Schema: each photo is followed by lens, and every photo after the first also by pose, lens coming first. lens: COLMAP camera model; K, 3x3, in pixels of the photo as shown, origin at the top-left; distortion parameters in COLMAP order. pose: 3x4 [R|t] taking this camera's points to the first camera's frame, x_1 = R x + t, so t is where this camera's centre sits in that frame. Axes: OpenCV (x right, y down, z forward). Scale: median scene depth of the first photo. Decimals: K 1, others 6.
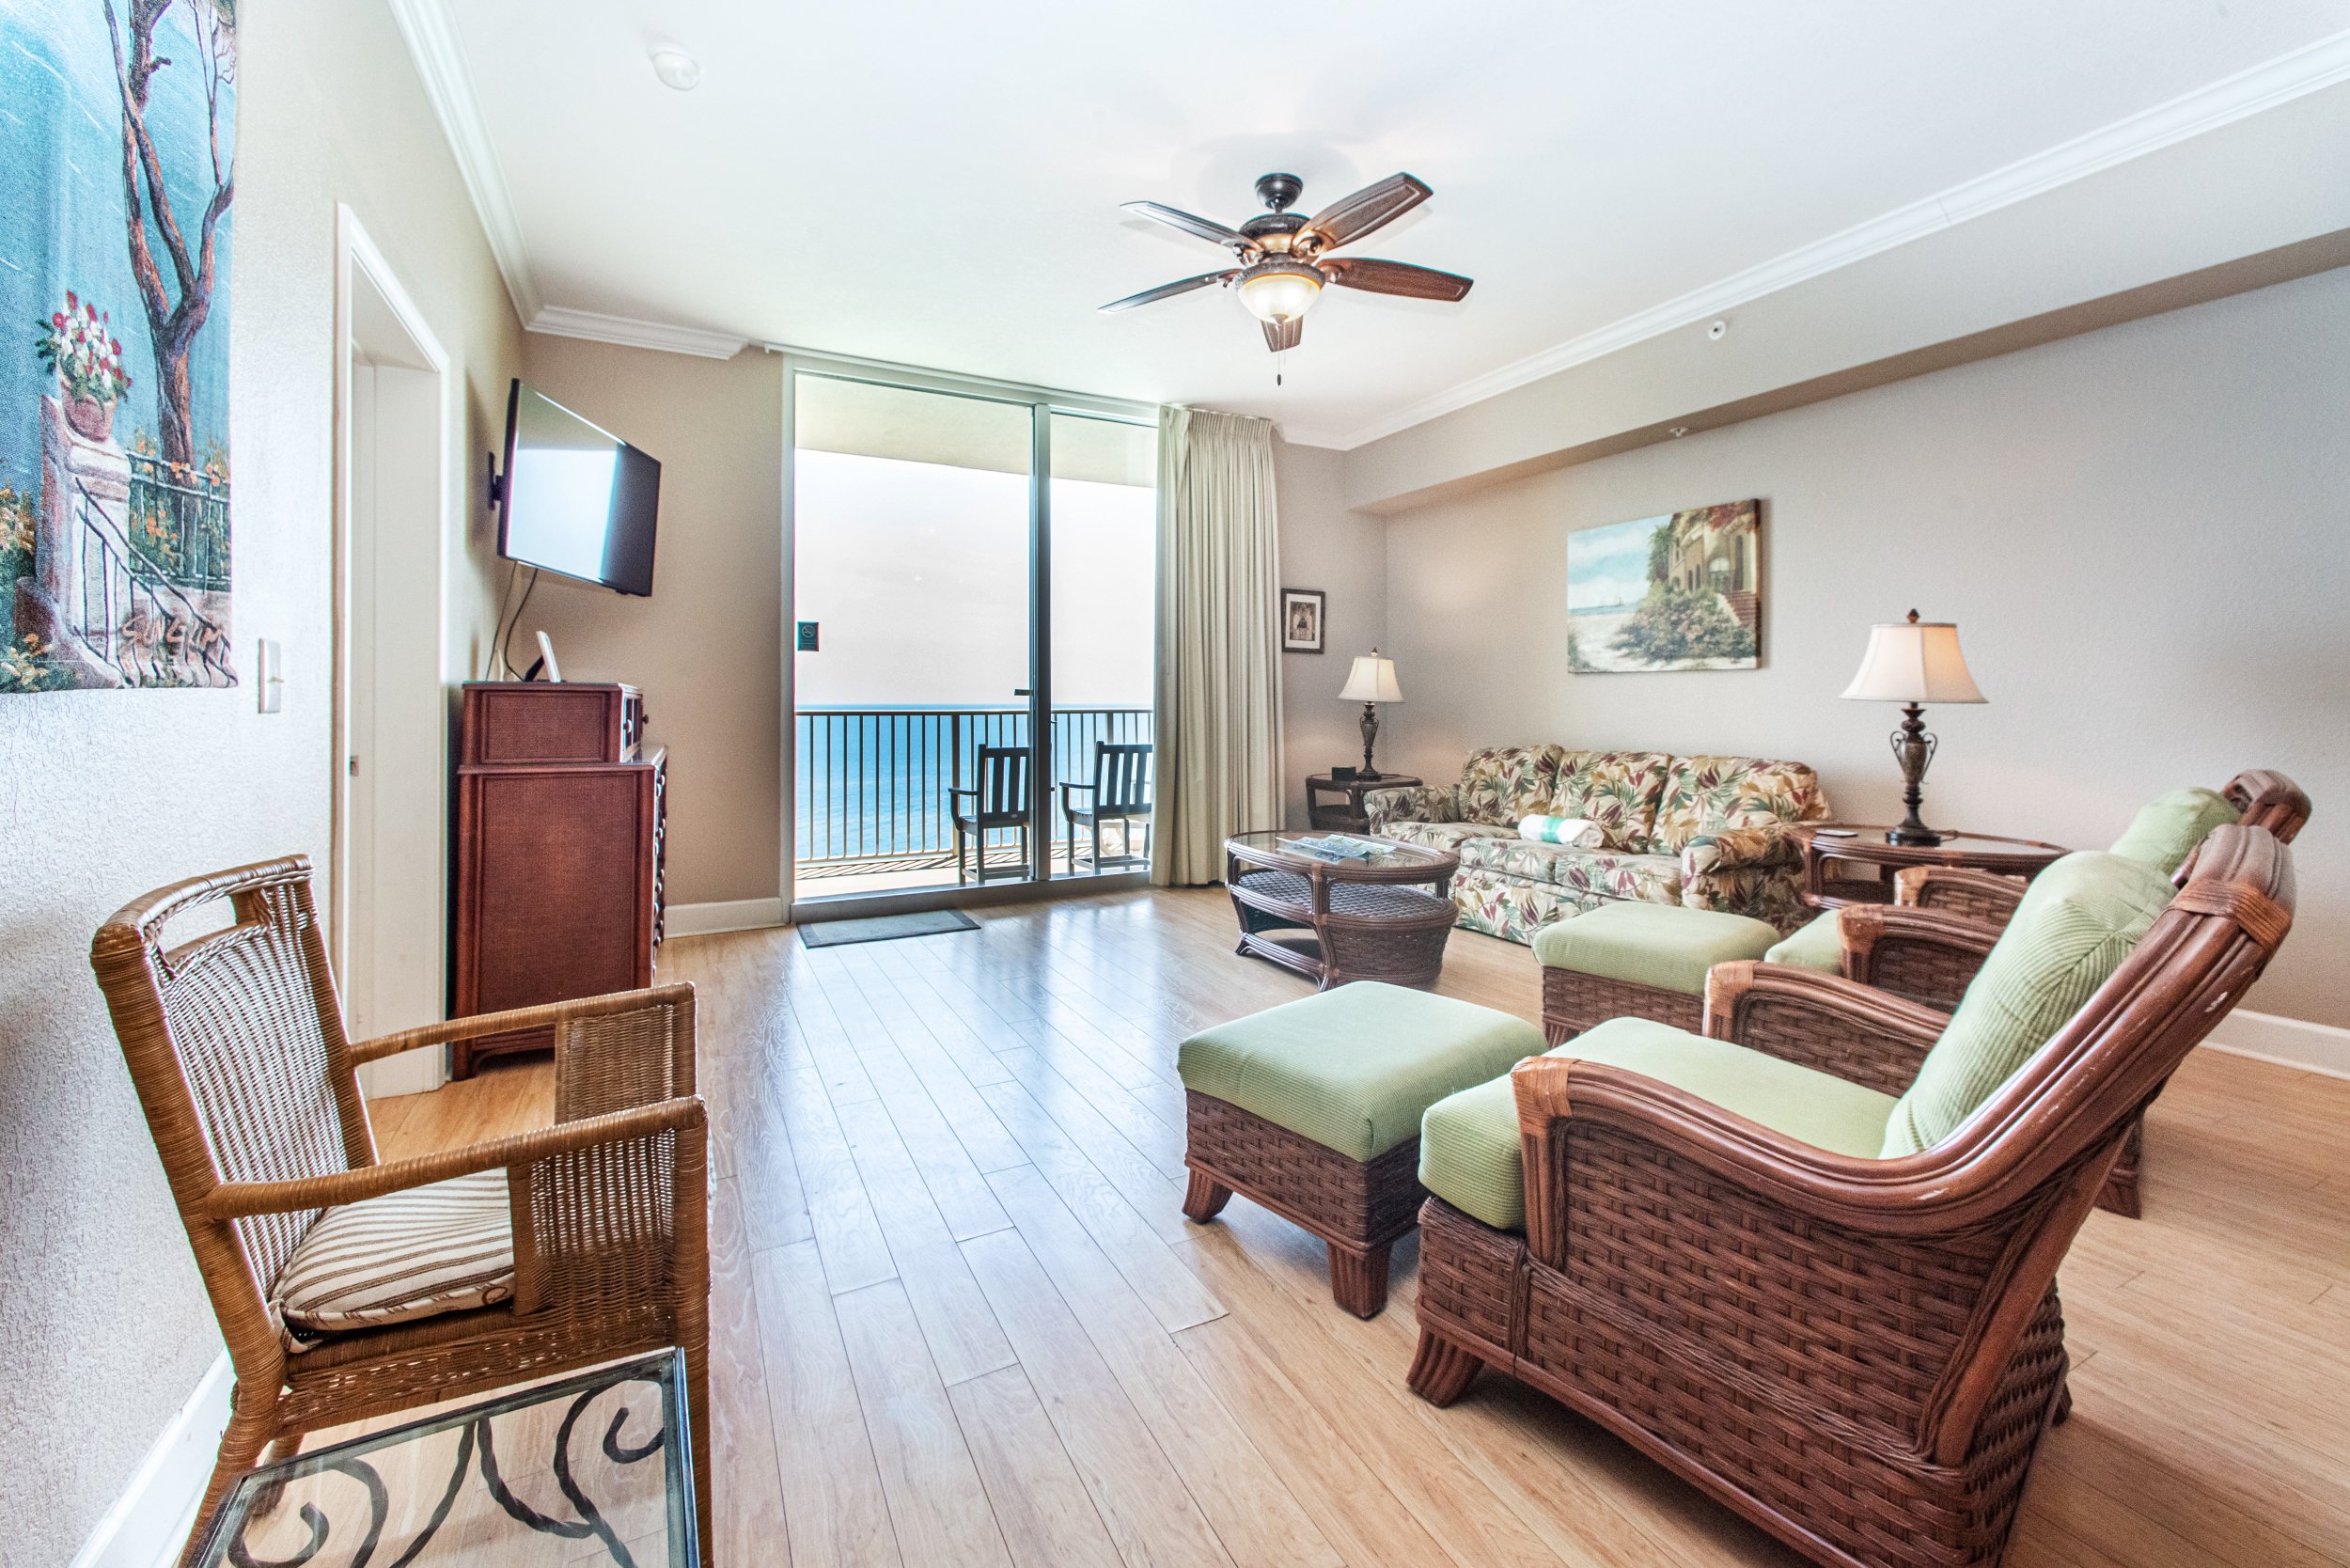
lens RADIAL K [[963.8, 0, 1202.8], [0, 963.8, 686.8], [0, 0, 1]] dist [0.010558, 0.000177]
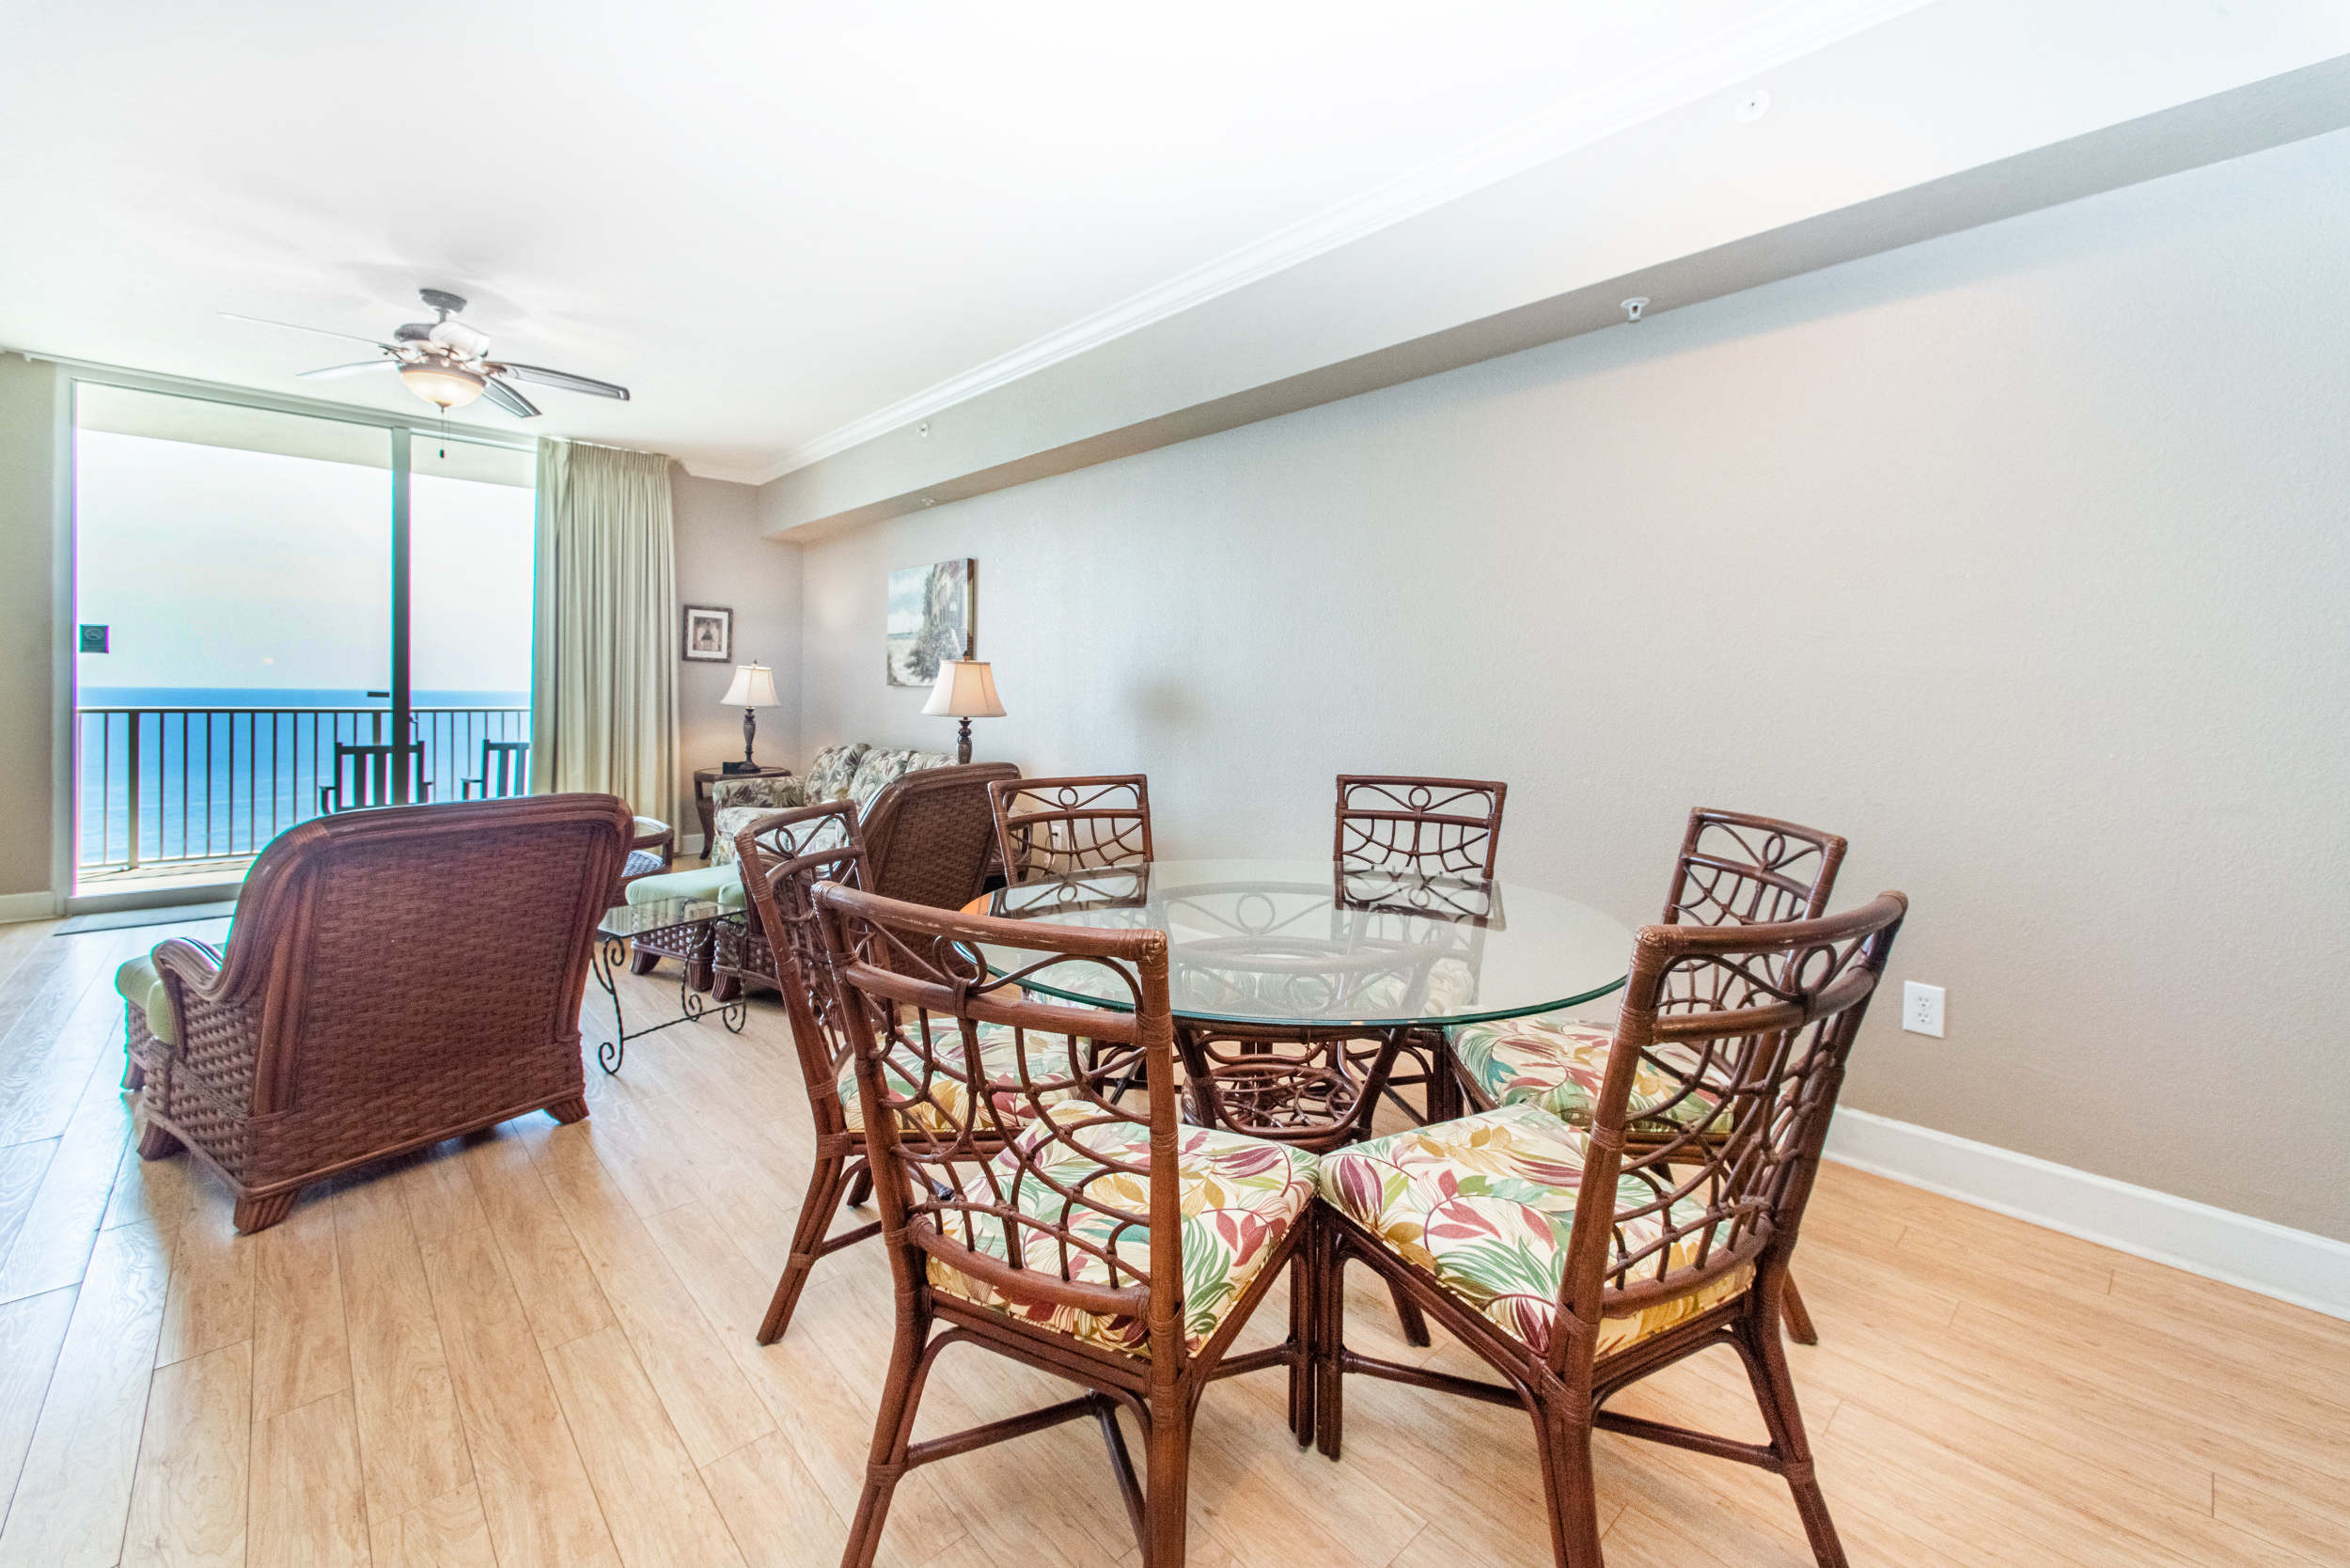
lens RADIAL K [[963.8, 0, 1203.2], [0, 963.8, 705.2], [0, 0, 1]] dist [0.010558, 0.000177]
pose [[0.967555, 0.010236, 0.252451, 0.480288], [-0.017102, 0.999541, 0.025018, -0.028037], [-0.252079, -0.028524, 0.967286, -0.317147]]
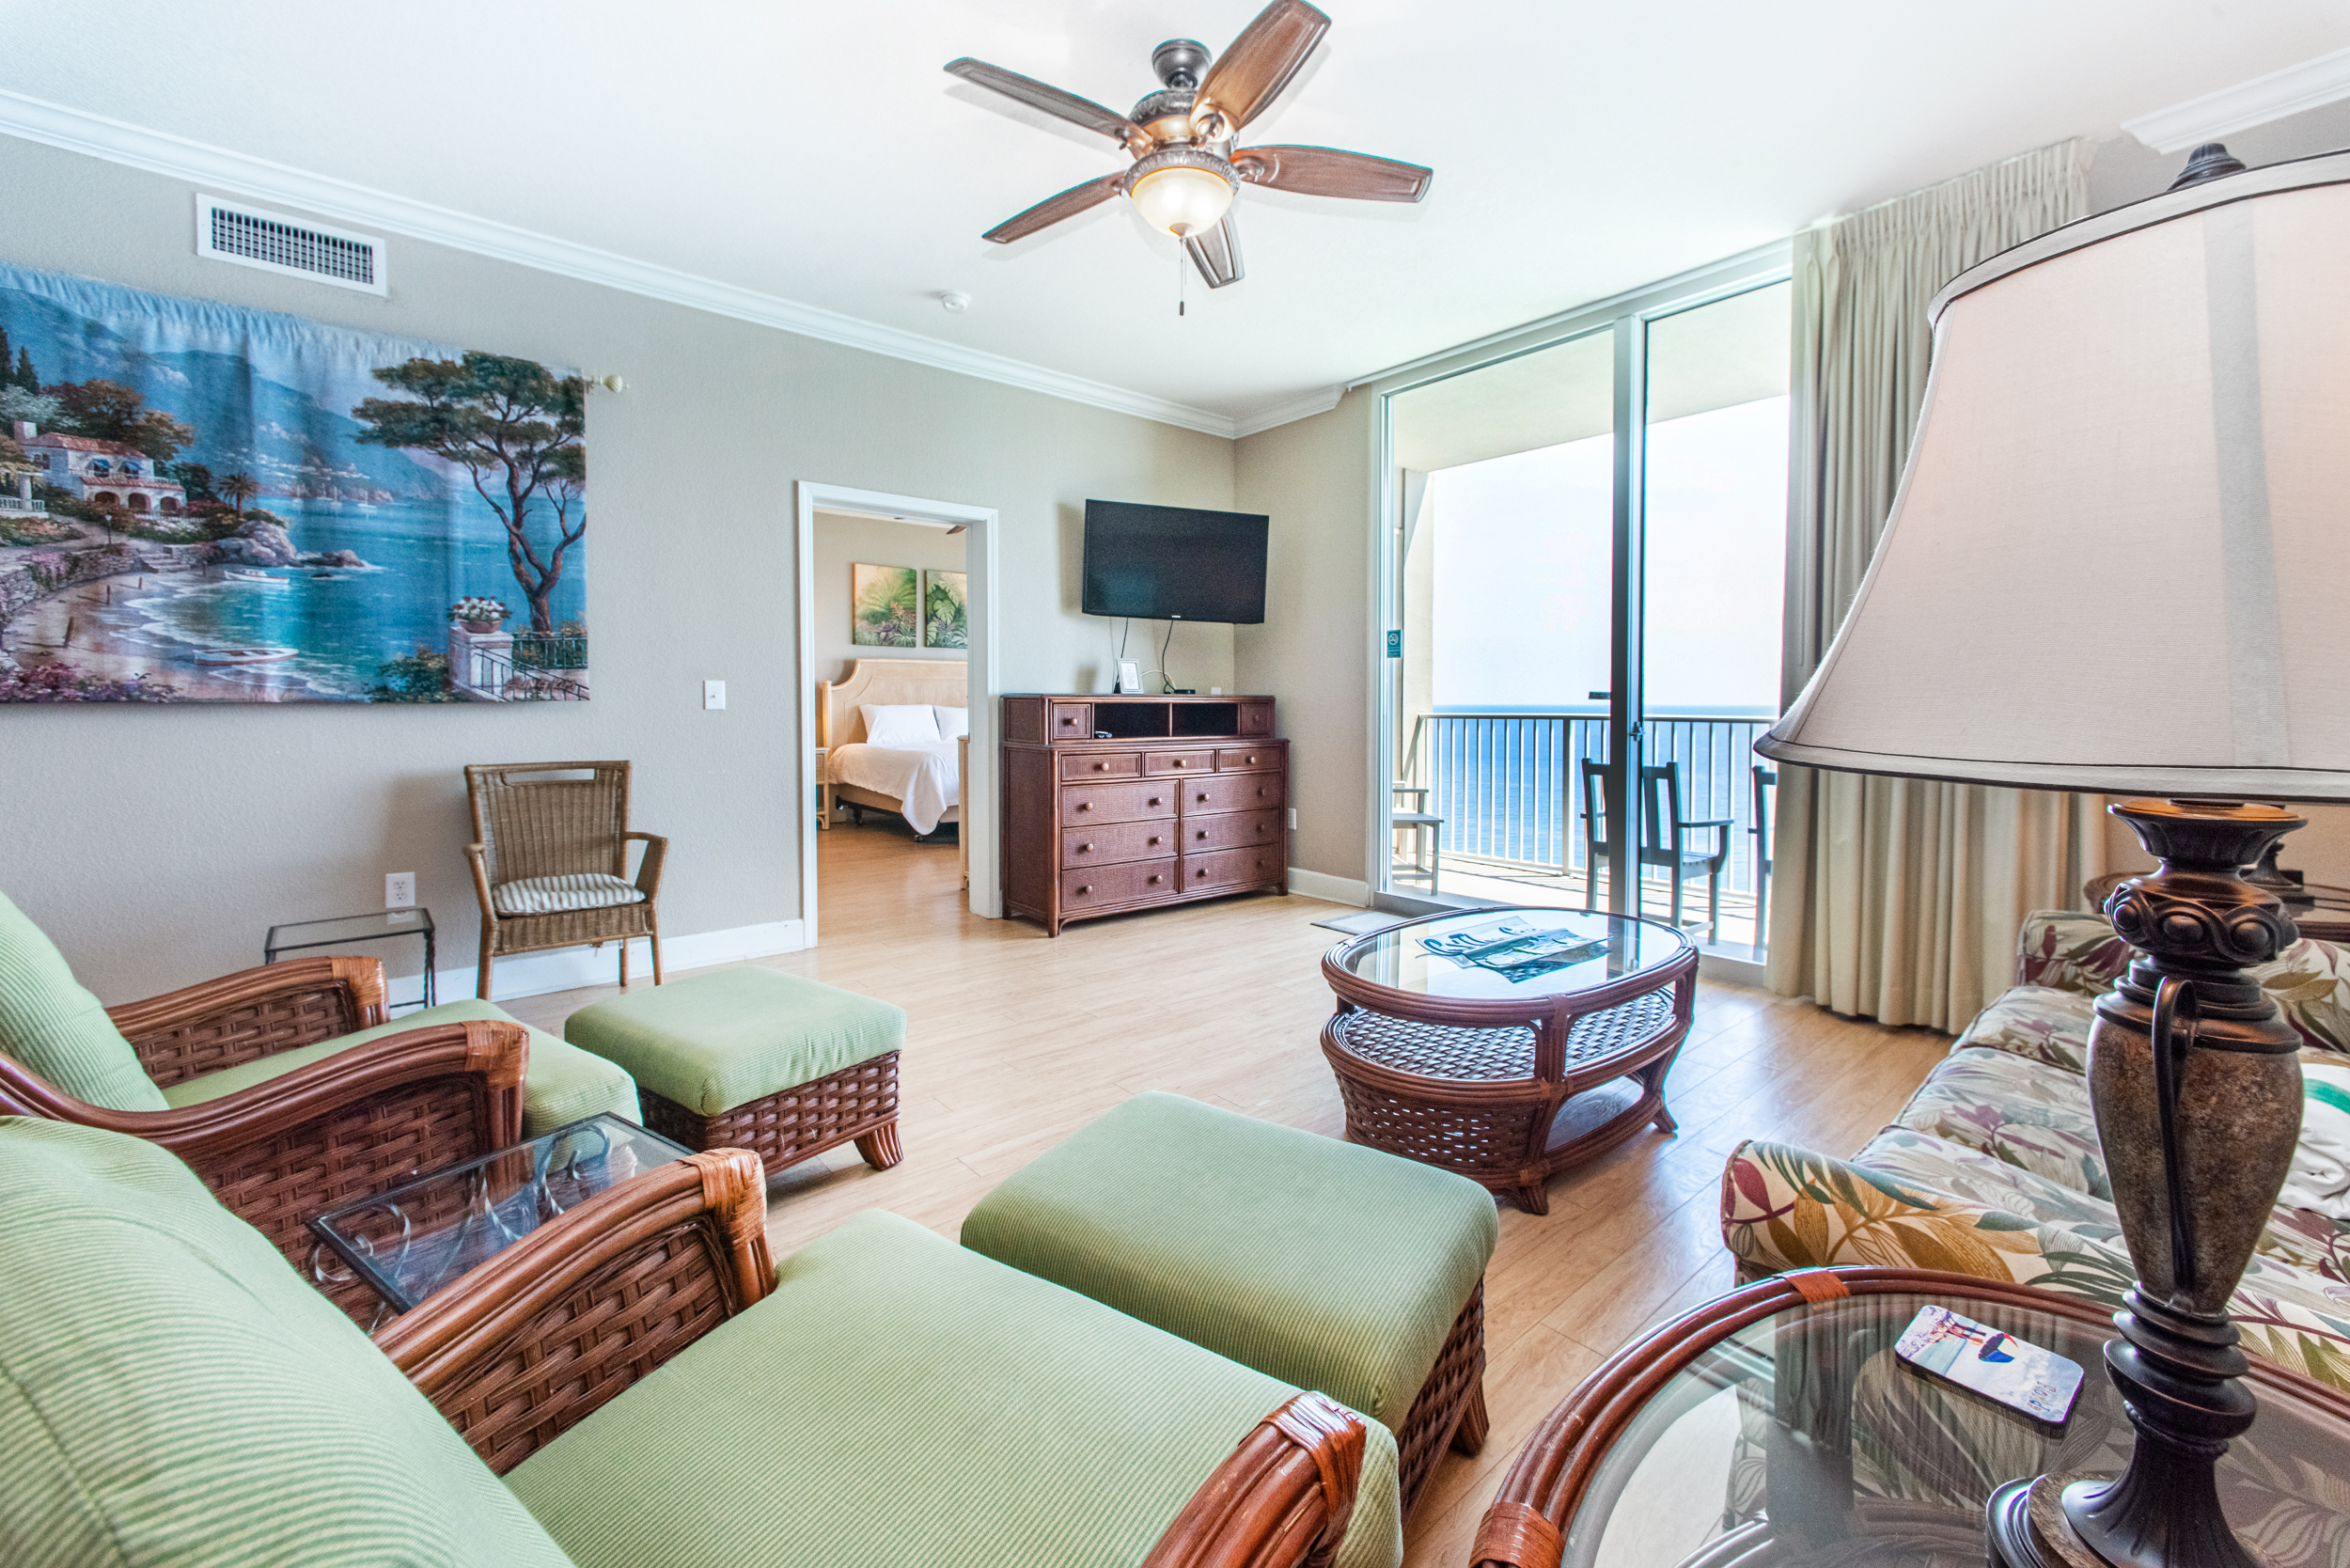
lens RADIAL K [[963.8, 0, 1177.4], [0, 963.8, 721.2], [0, 0, 1]] dist [0.010558, 0.000177]
pose [[0.211208, 0.024908, -0.977124, 0.583619], [0.011229, 0.999547, 0.027906, 0.000435], [0.977377, -0.016866, 0.210832, 0.545765]]
